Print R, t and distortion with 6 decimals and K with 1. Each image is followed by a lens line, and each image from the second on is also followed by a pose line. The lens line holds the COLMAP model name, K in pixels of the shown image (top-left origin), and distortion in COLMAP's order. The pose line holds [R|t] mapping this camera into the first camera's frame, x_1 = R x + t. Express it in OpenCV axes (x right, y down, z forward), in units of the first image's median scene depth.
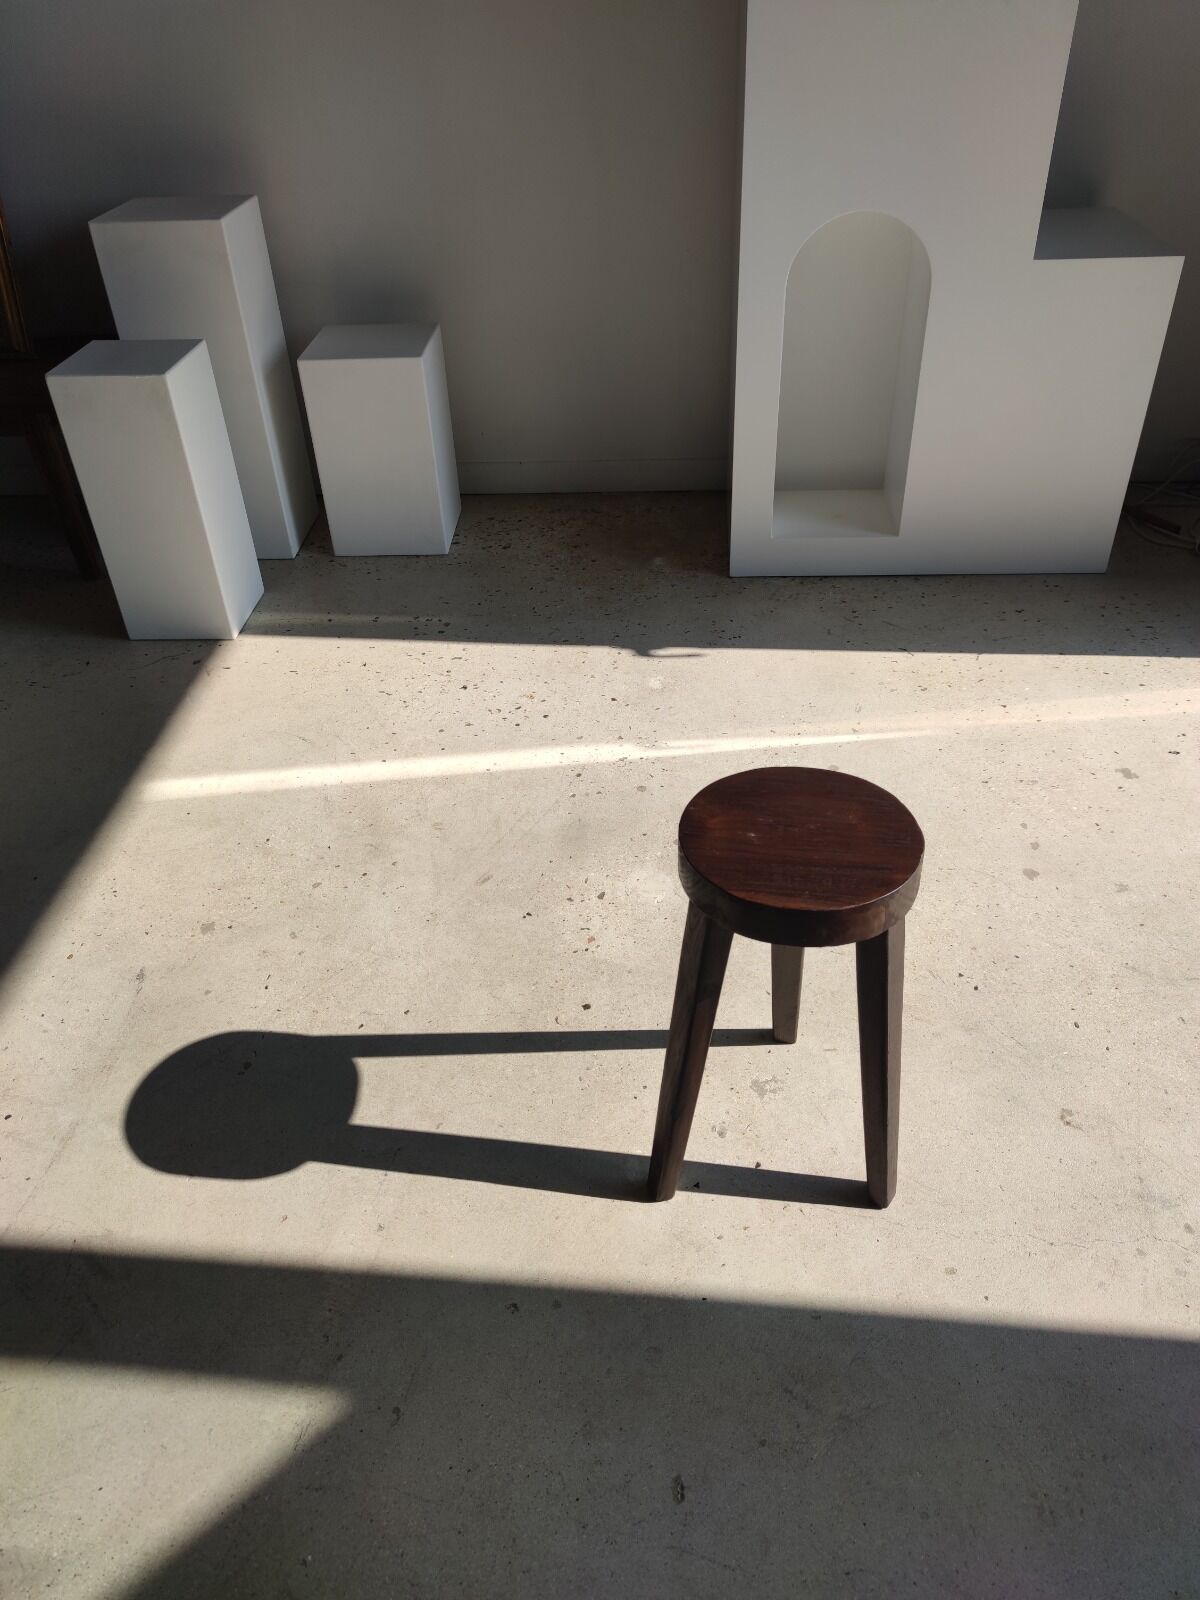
lens RADIAL K [[1159.9, 0, 614.1], [0, 1159.9, 803.4], [0, 0, 1]] dist [0.061616, -0.062098]
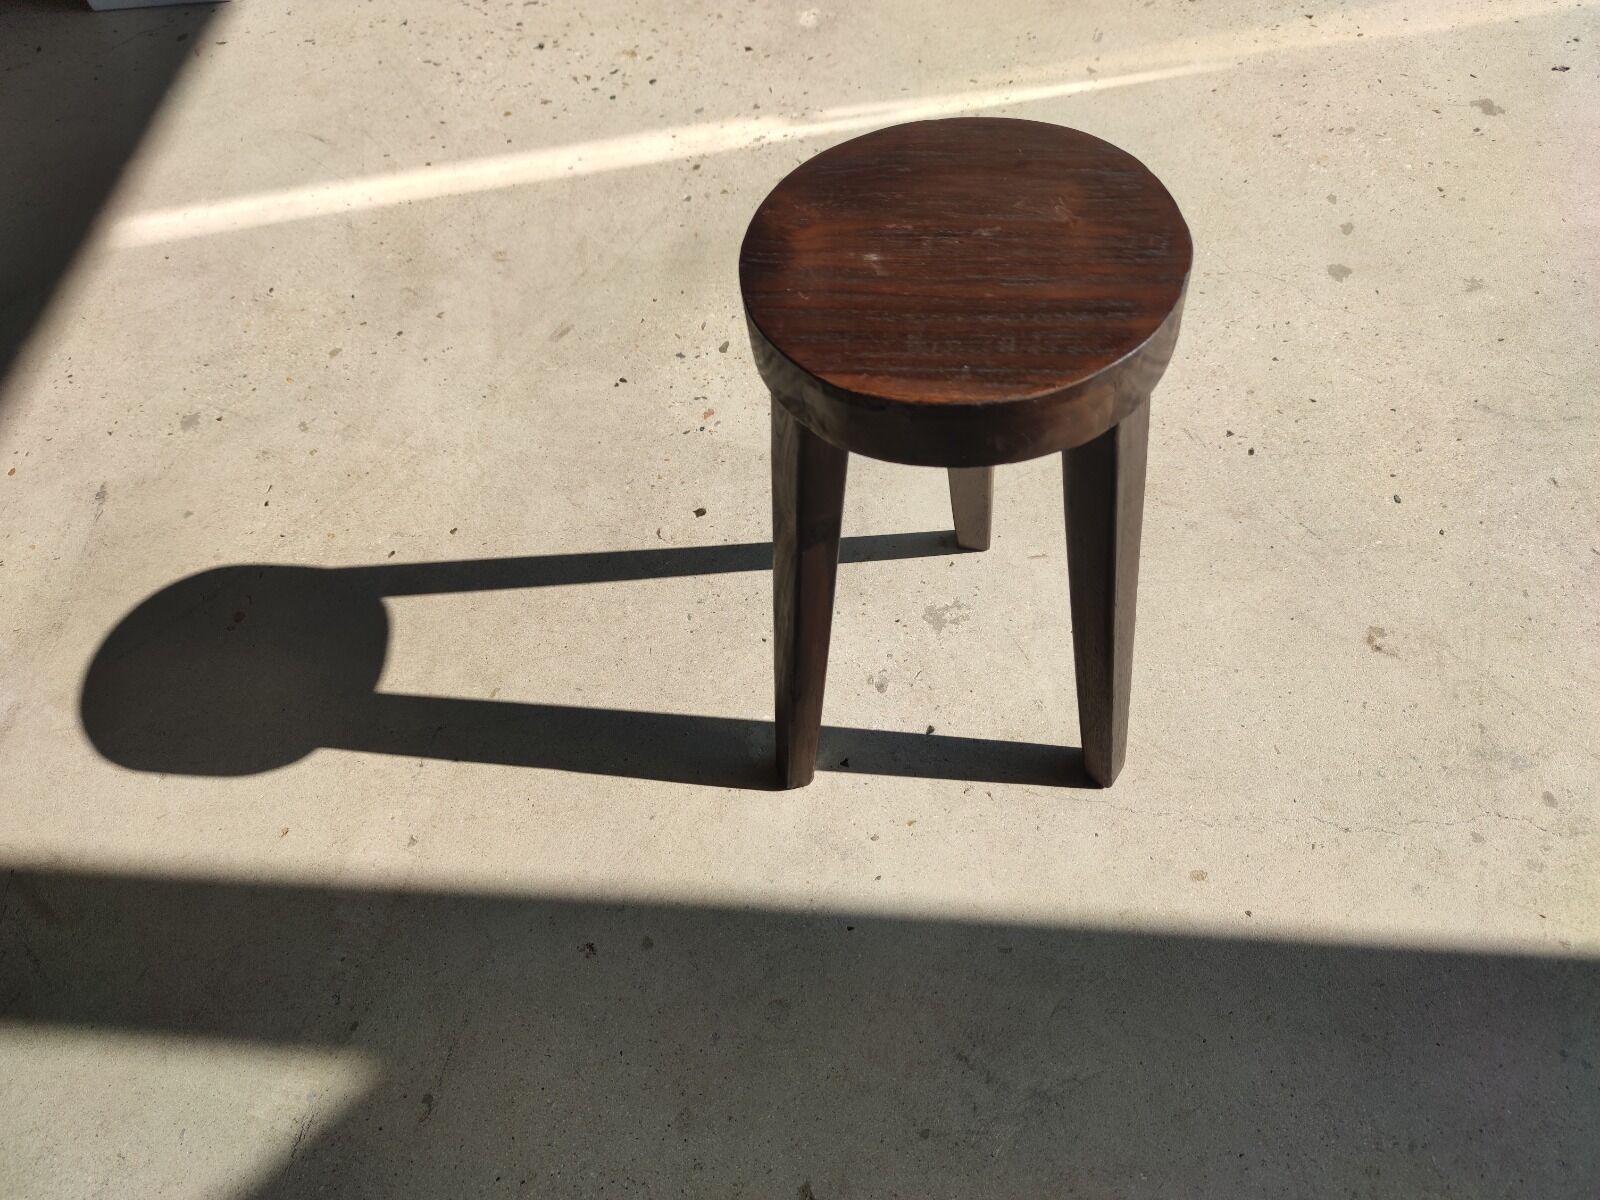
lens RADIAL K [[1159.9, 0, 808.0], [0, 1159.9, 606.4], [0, 0, 1]] dist [0.061616, -0.062098]
pose [[0.997537, -0.050131, -0.049060, 0.070376], [0.063381, 0.943840, 0.324268, 0.001607], [0.030049, -0.326579, 0.944692, 0.281702]]
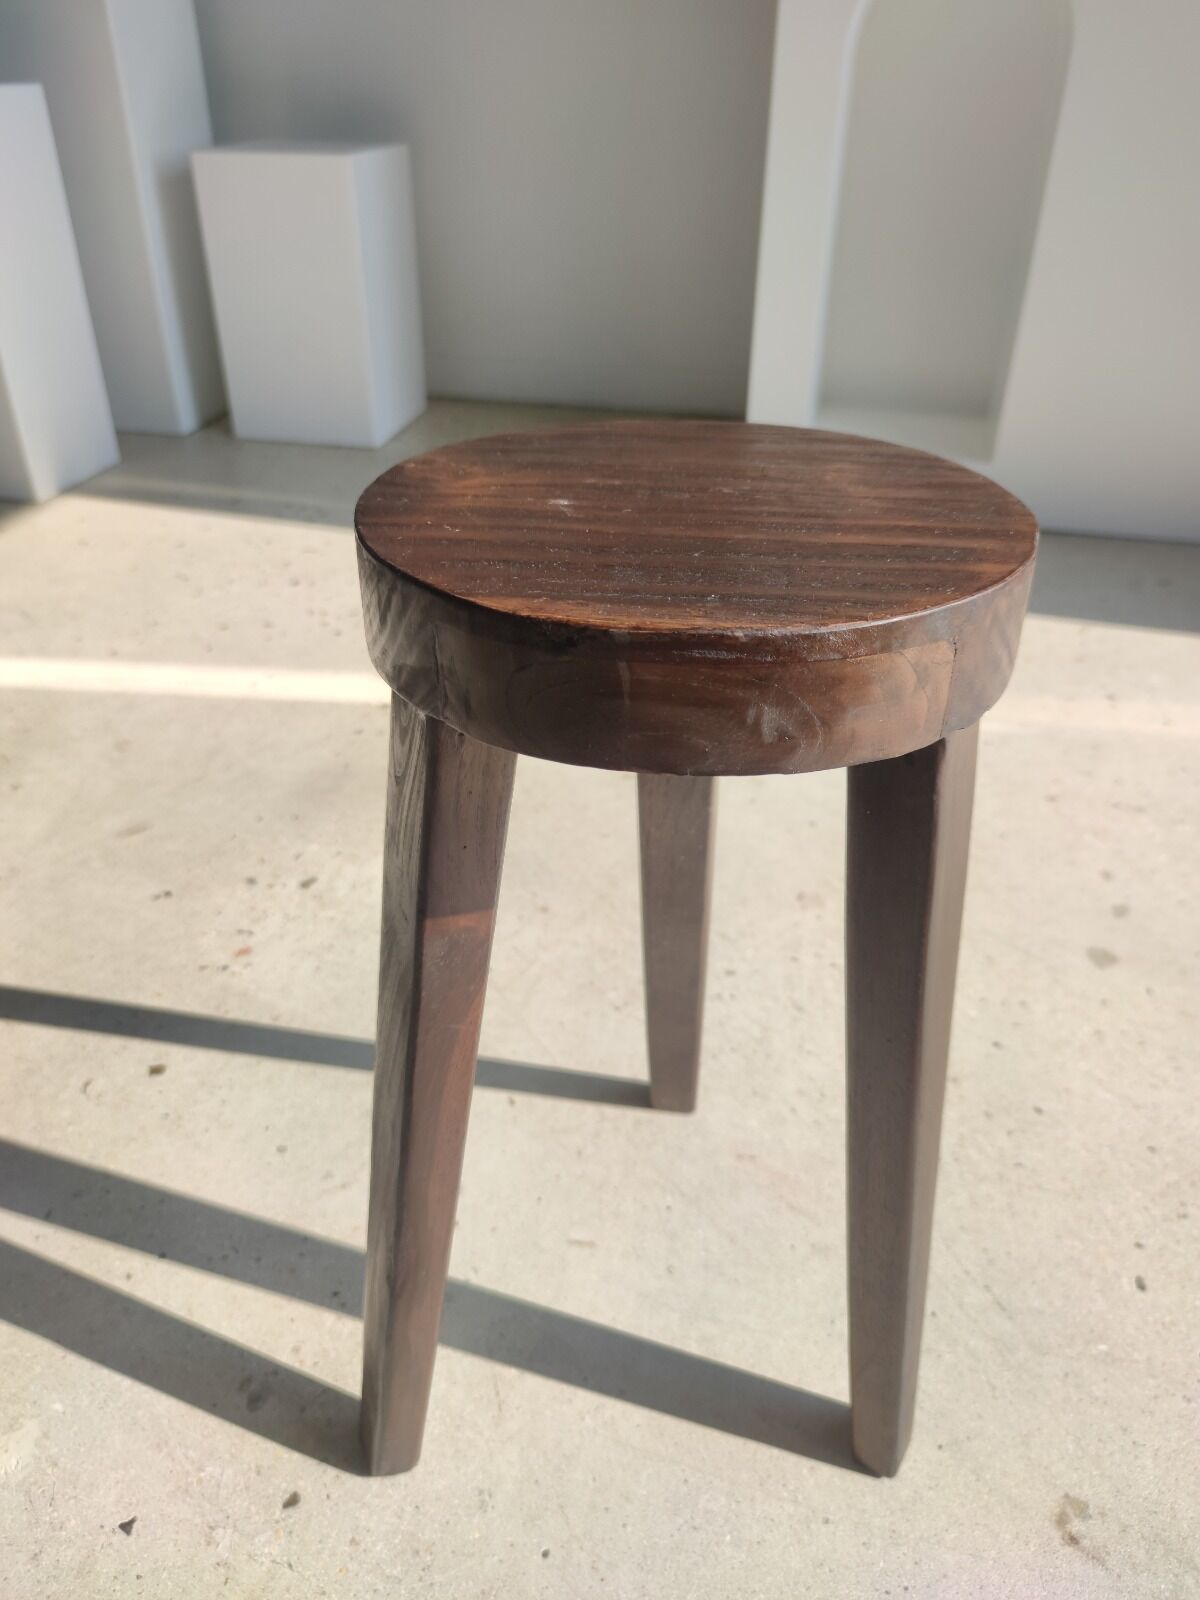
lens RADIAL K [[1184.0, 0, 600.0], [0, 1184.0, 800.0], [0, 0, 1]] dist [0.025776, -0.034480]
pose [[0.982275, 0.133053, -0.132035, 0.205776], [-0.142431, 0.987715, -0.064289, 0.059176], [0.121859, 0.081956, 0.989158, 0.461081]]
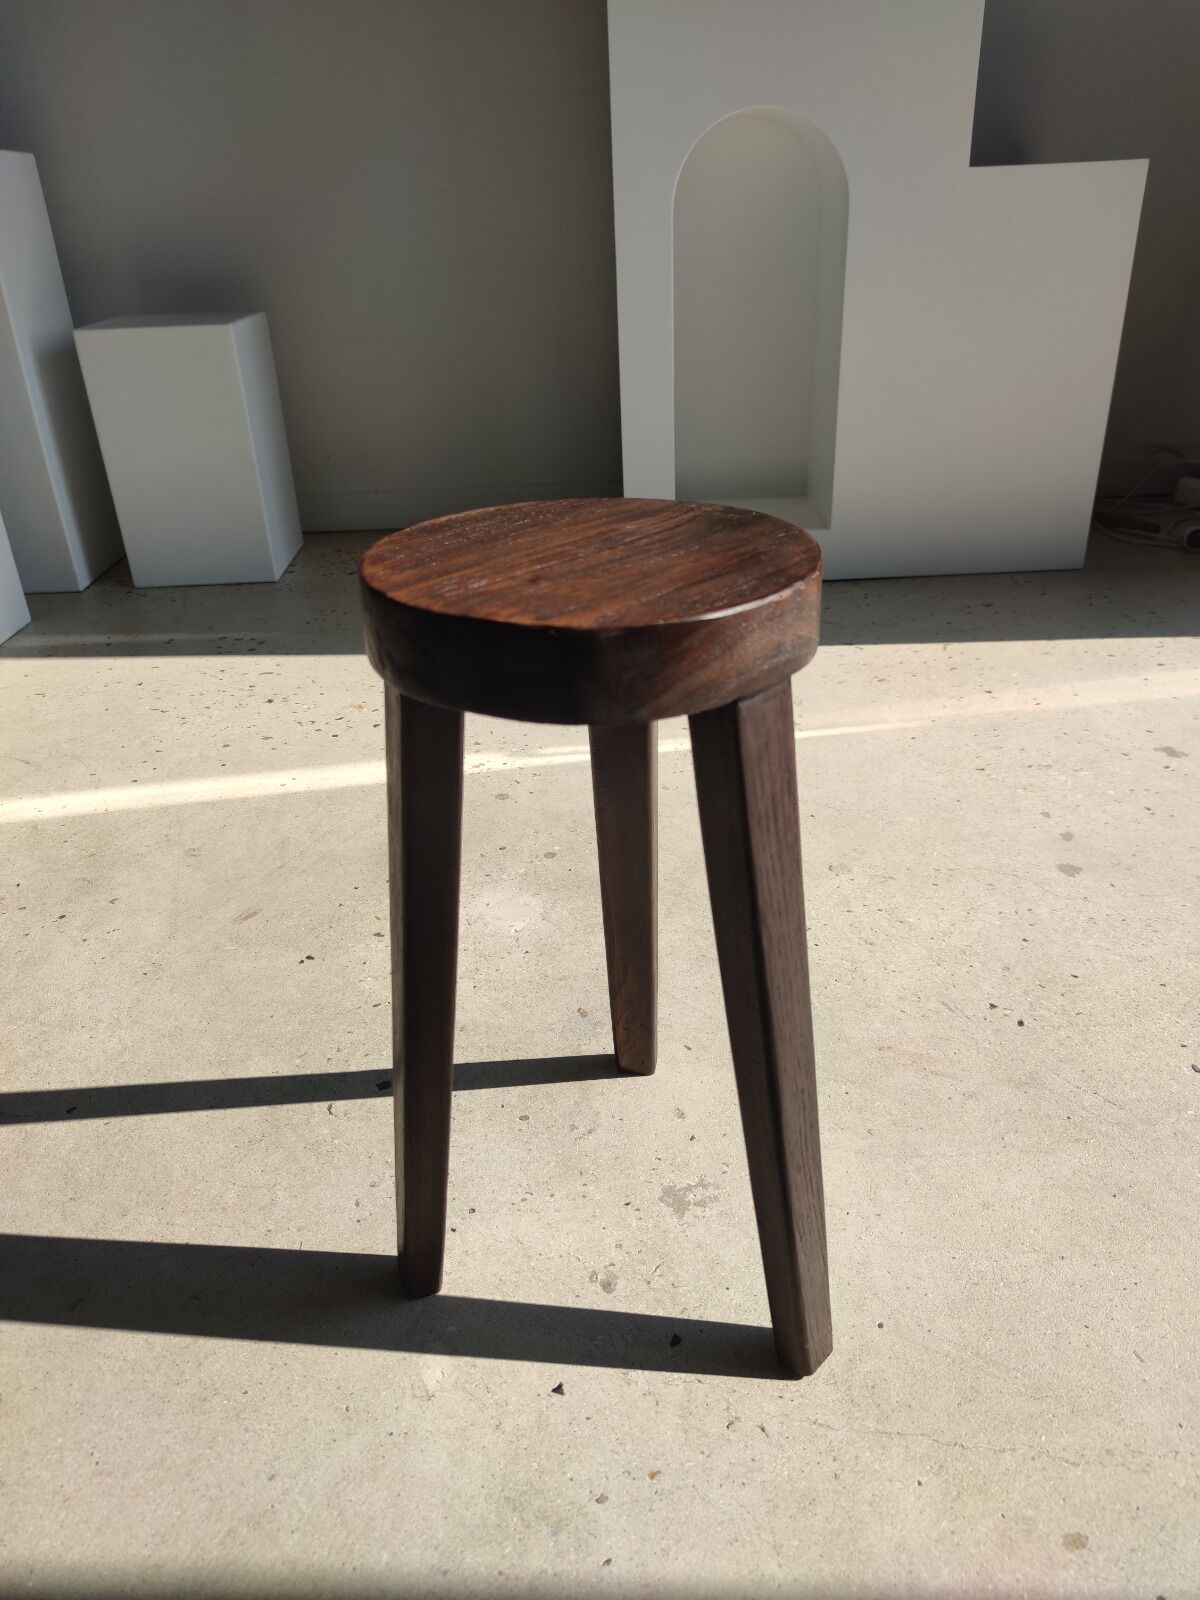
lens RADIAL K [[1159.8, 0, 610.0], [0, 1159.8, 806.2], [0, 0, 1]] dist [0.048244, -0.052229]
pose [[0.997911, -0.035673, 0.053869, 0.059753], [0.043896, 0.986118, -0.160137, 0.125692], [-0.047409, 0.162167, 0.985624, 0.358753]]
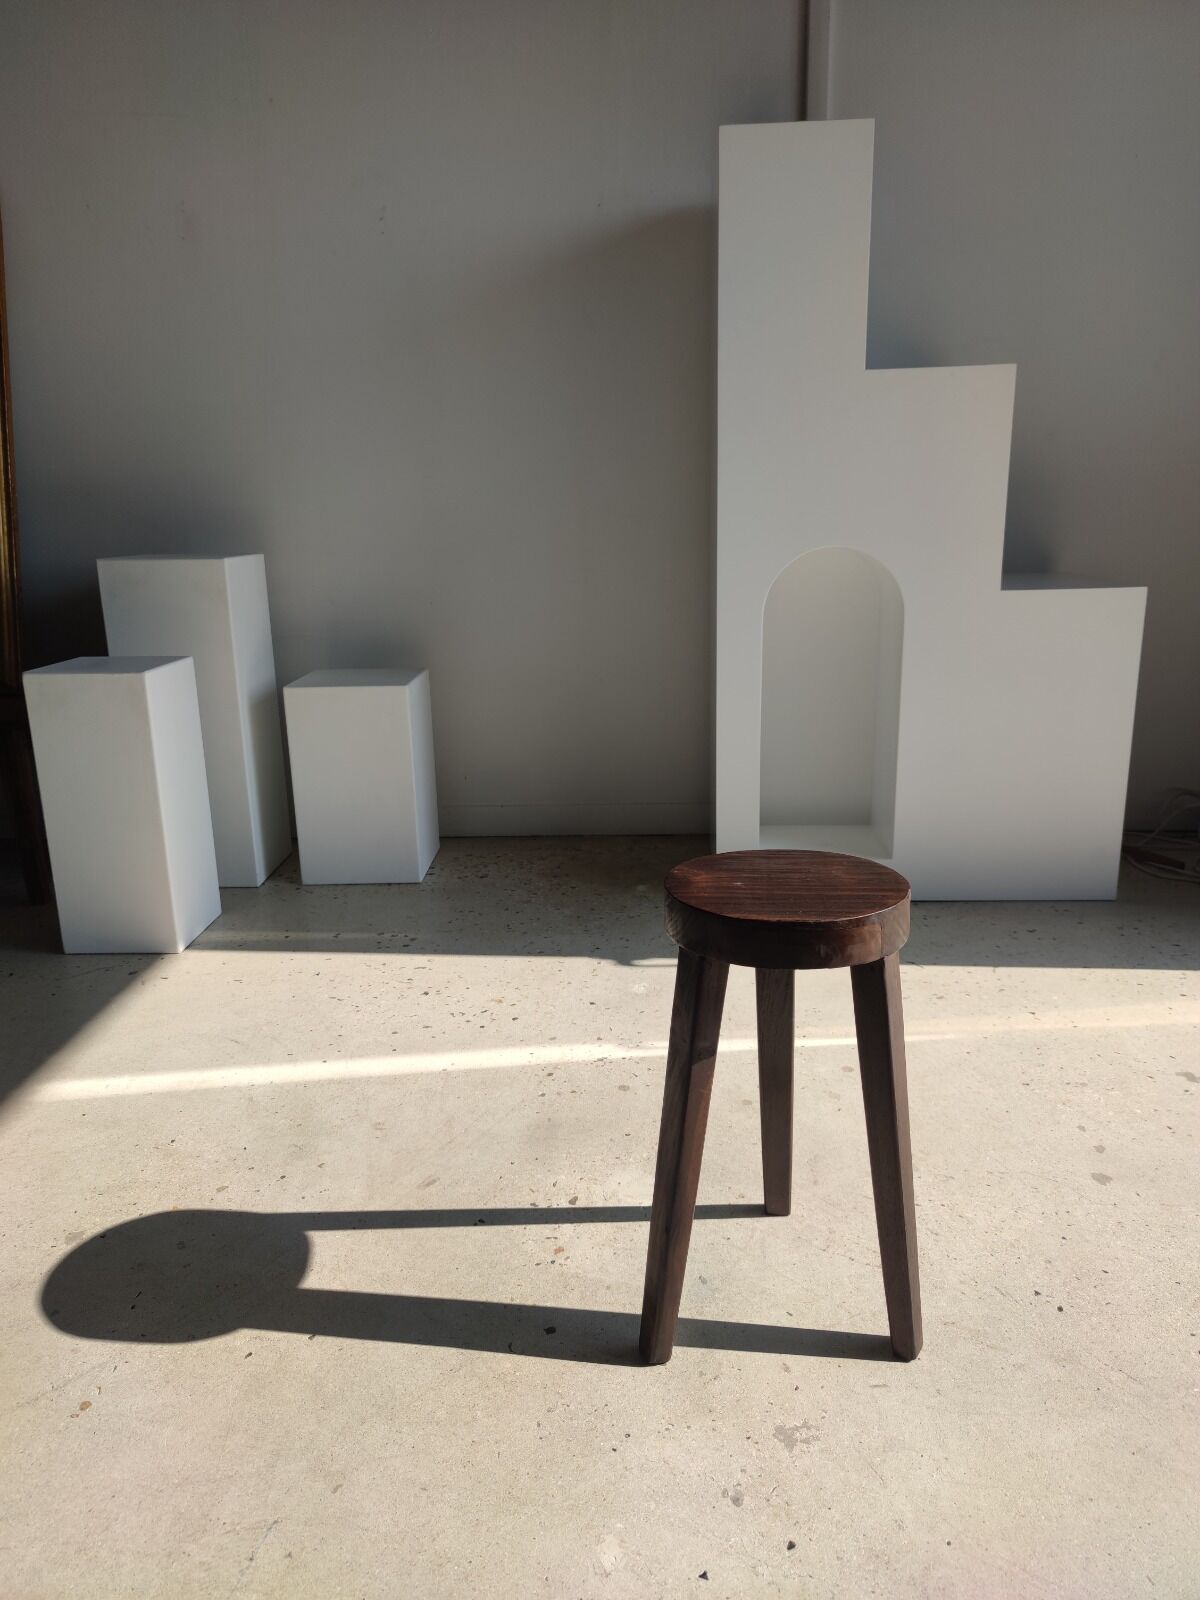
lens RADIAL K [[1157.2, 0, 602.6], [0, 1157.2, 802.0], [0, 0, 1]] dist [0.066084, -0.068356]
pose [[0.999964, 0.008026, 0.002695, 0.004956], [-0.006411, 0.925728, -0.378136, 0.134298], [-0.005530, 0.378105, 0.925746, 0.153408]]
